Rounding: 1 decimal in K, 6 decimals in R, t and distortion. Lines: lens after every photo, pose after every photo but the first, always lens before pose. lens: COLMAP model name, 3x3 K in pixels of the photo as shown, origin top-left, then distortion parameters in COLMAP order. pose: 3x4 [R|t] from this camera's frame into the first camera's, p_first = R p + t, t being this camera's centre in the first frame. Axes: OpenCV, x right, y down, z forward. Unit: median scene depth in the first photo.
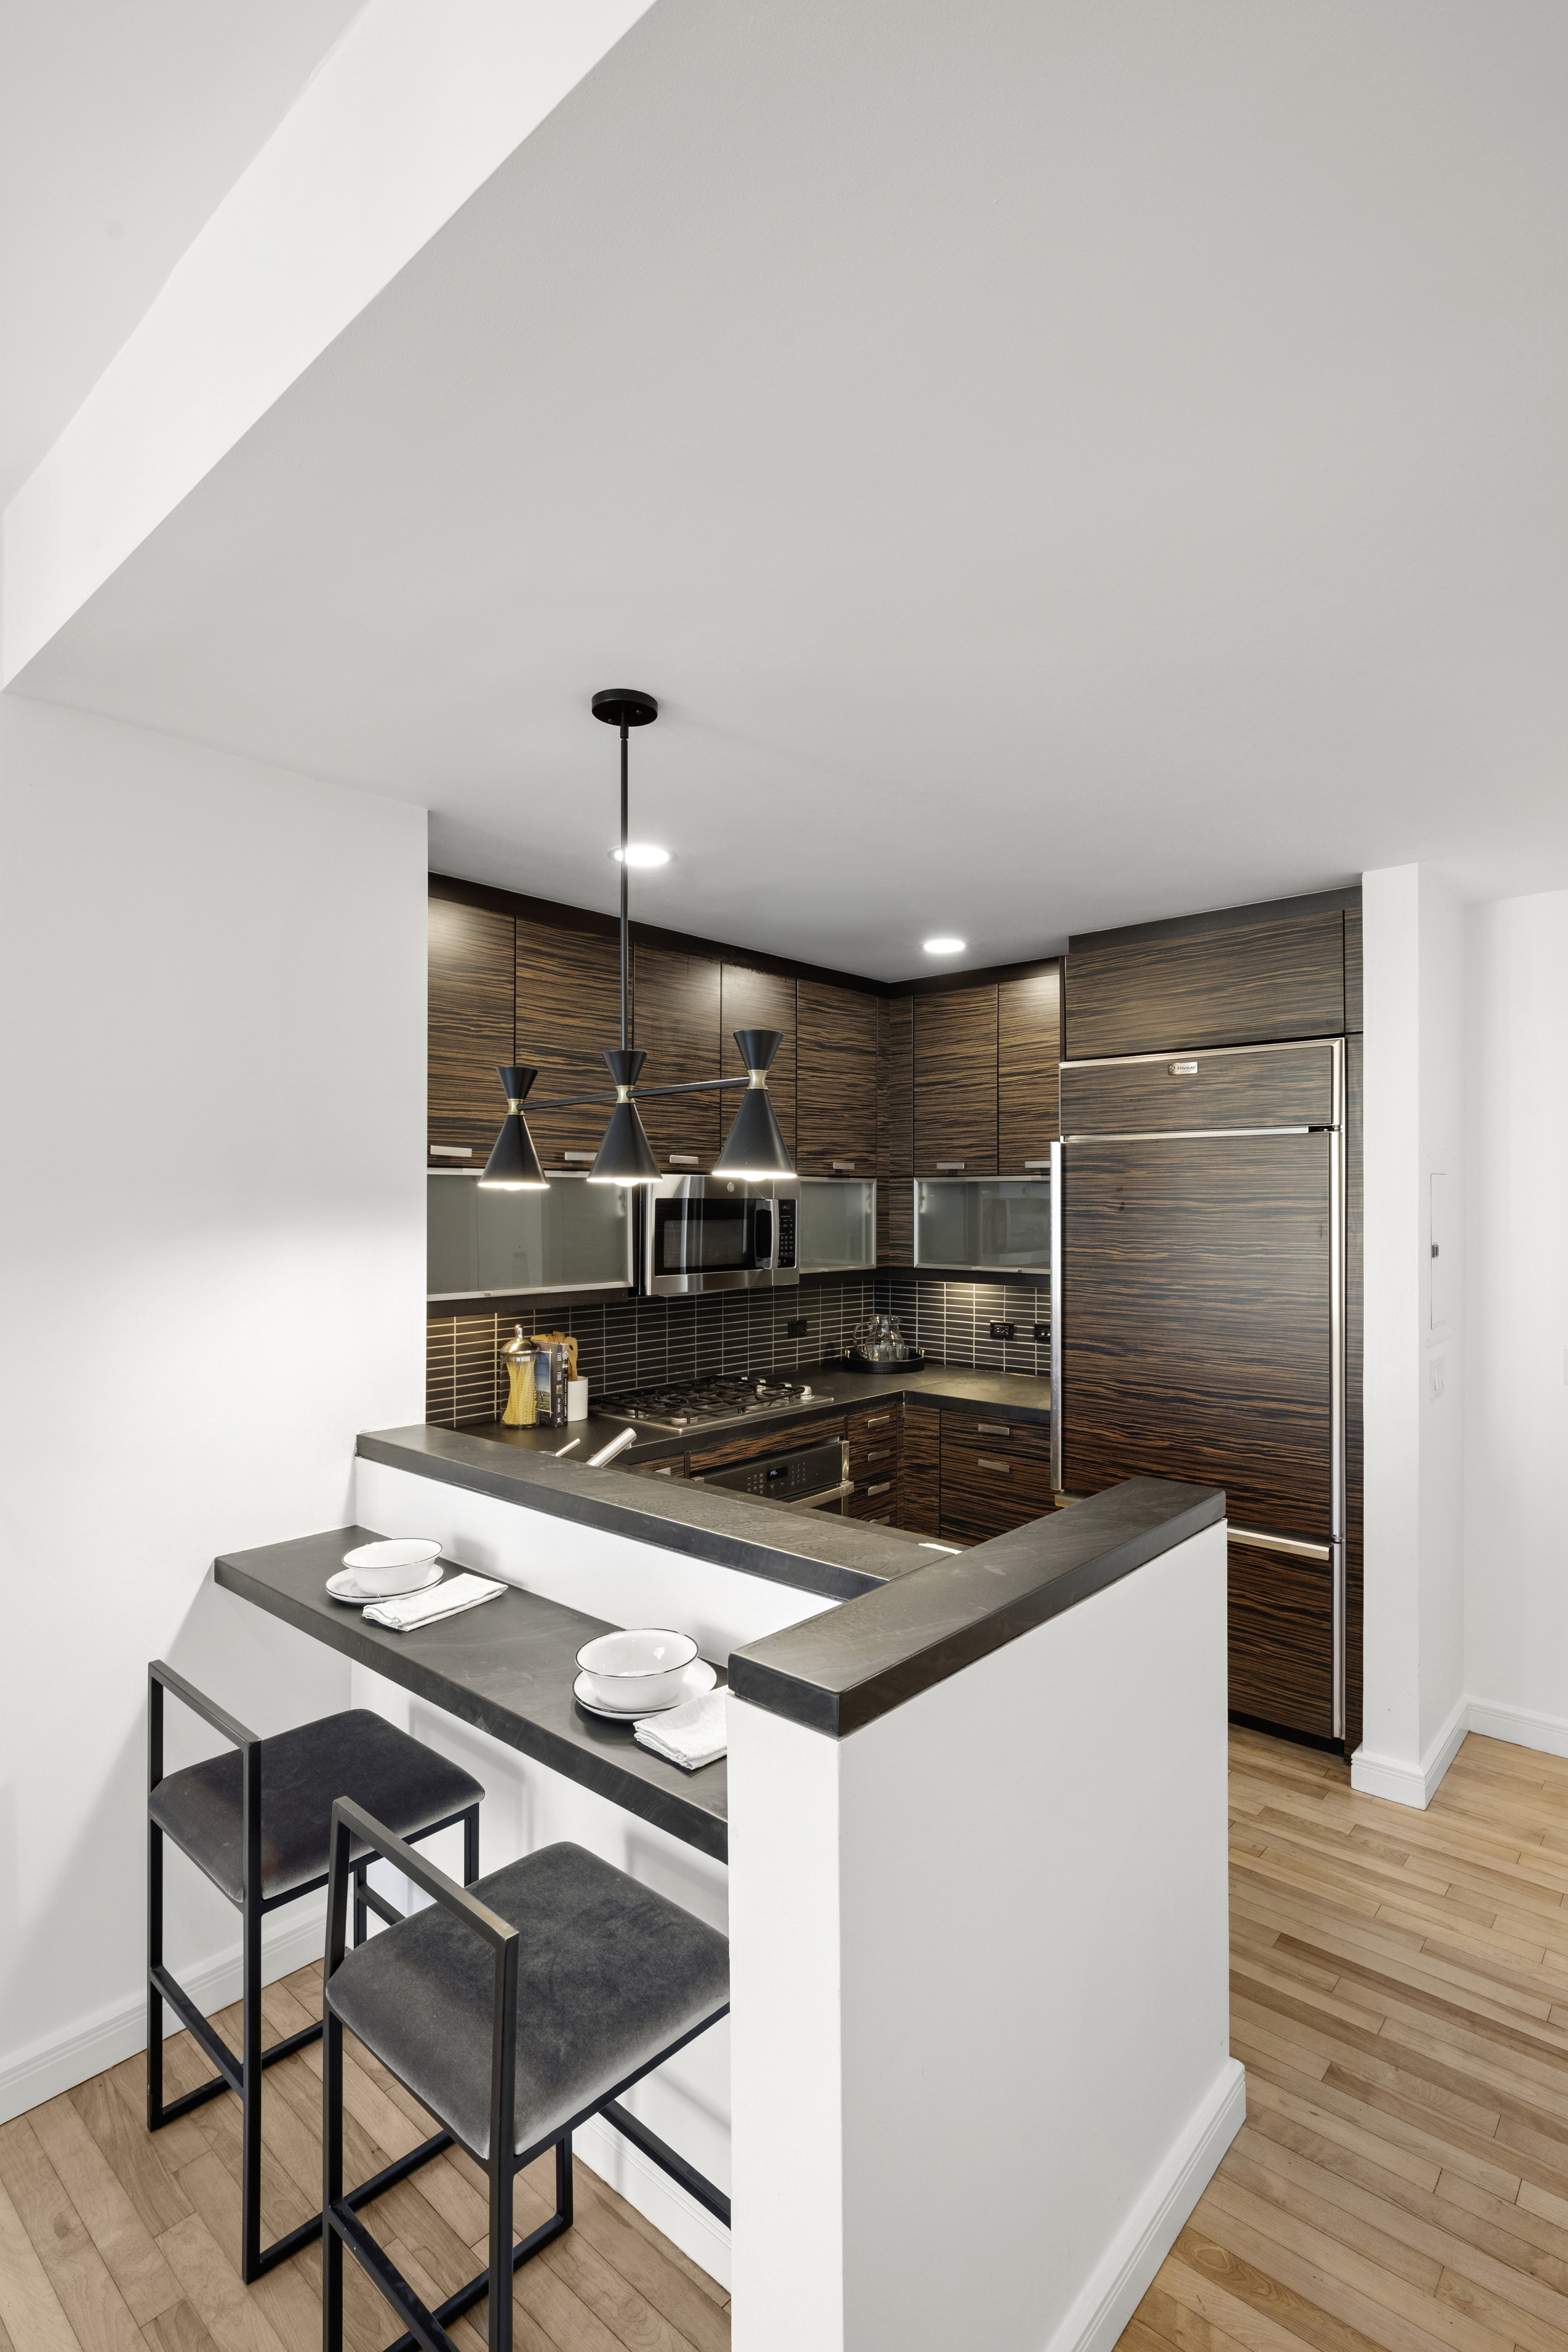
lens RADIAL K [[1114.2, 0, 784.0], [0, 1114.2, 1176.0], [0, 0, 1]] dist [-0.002909, 0.000157]
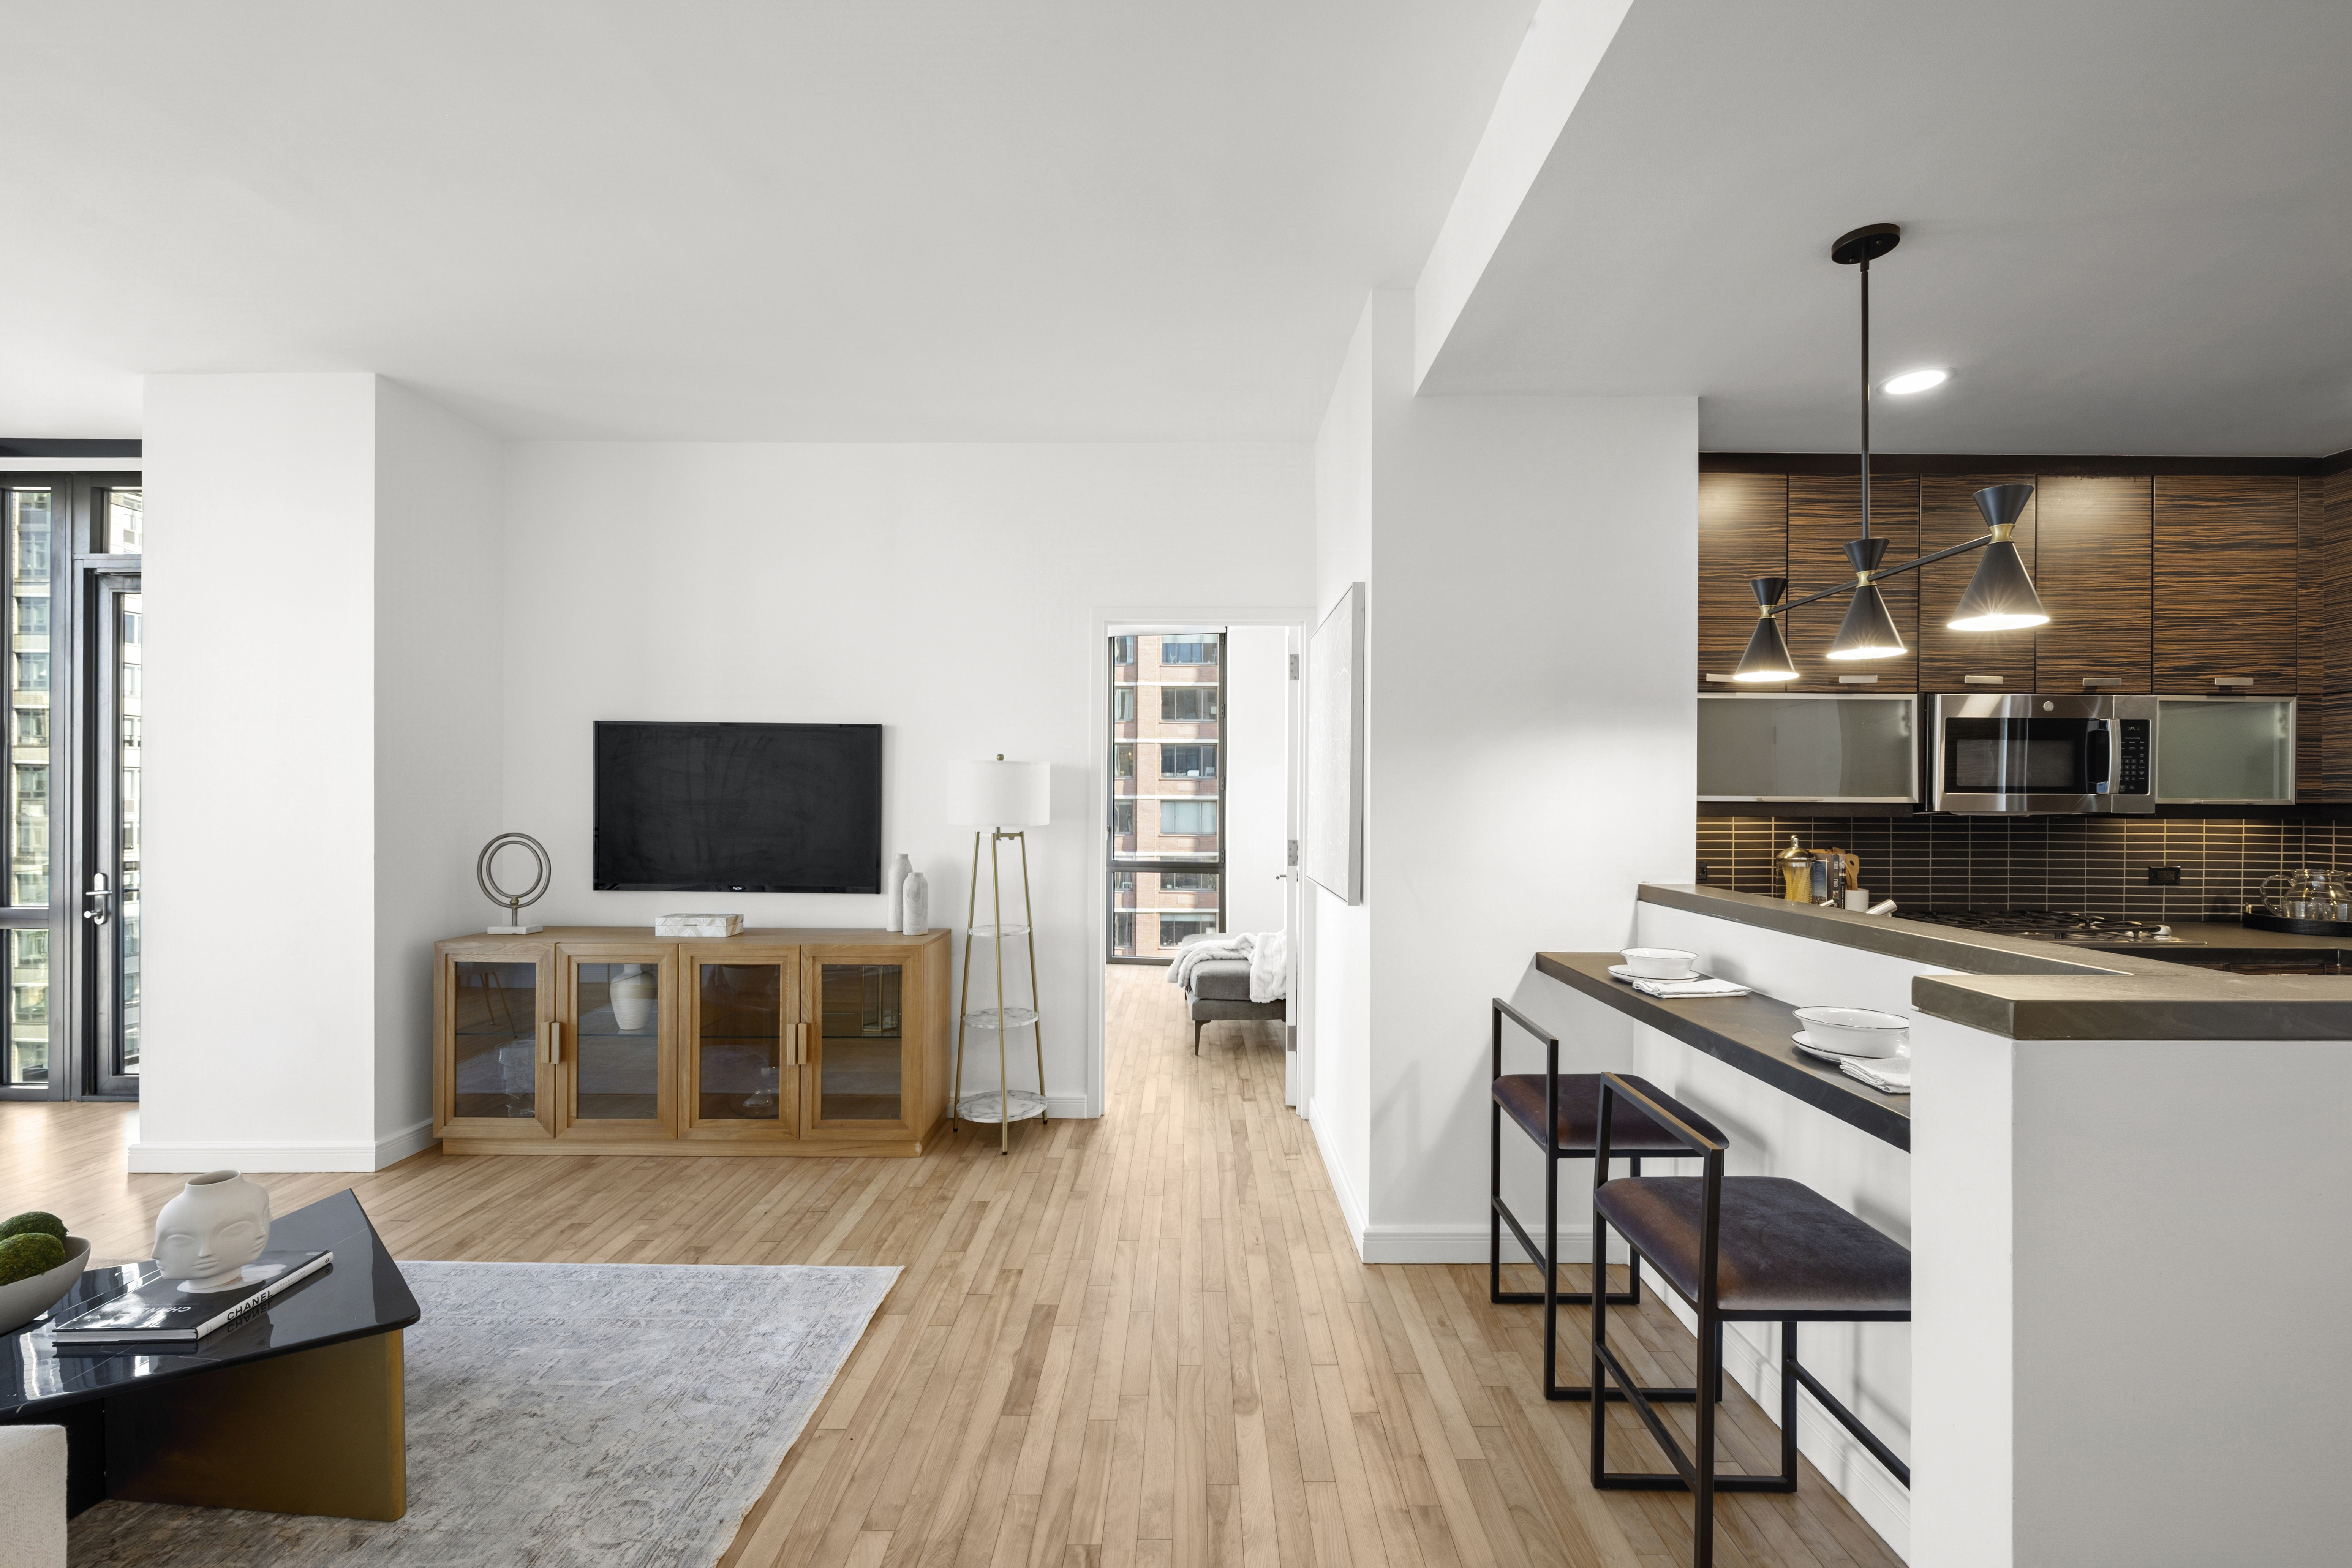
lens RADIAL K [[948.2, 0, 1182.3], [0, 948.2, 812.8], [0, 0, 1]] dist [-0.004666, -0.000308]
pose [[0.654478, 0.009464, -0.756022, 0.094789], [-0.000061, 0.999922, 0.012465, 0.108713], [0.756081, -0.008112, 0.654428, -0.126859]]
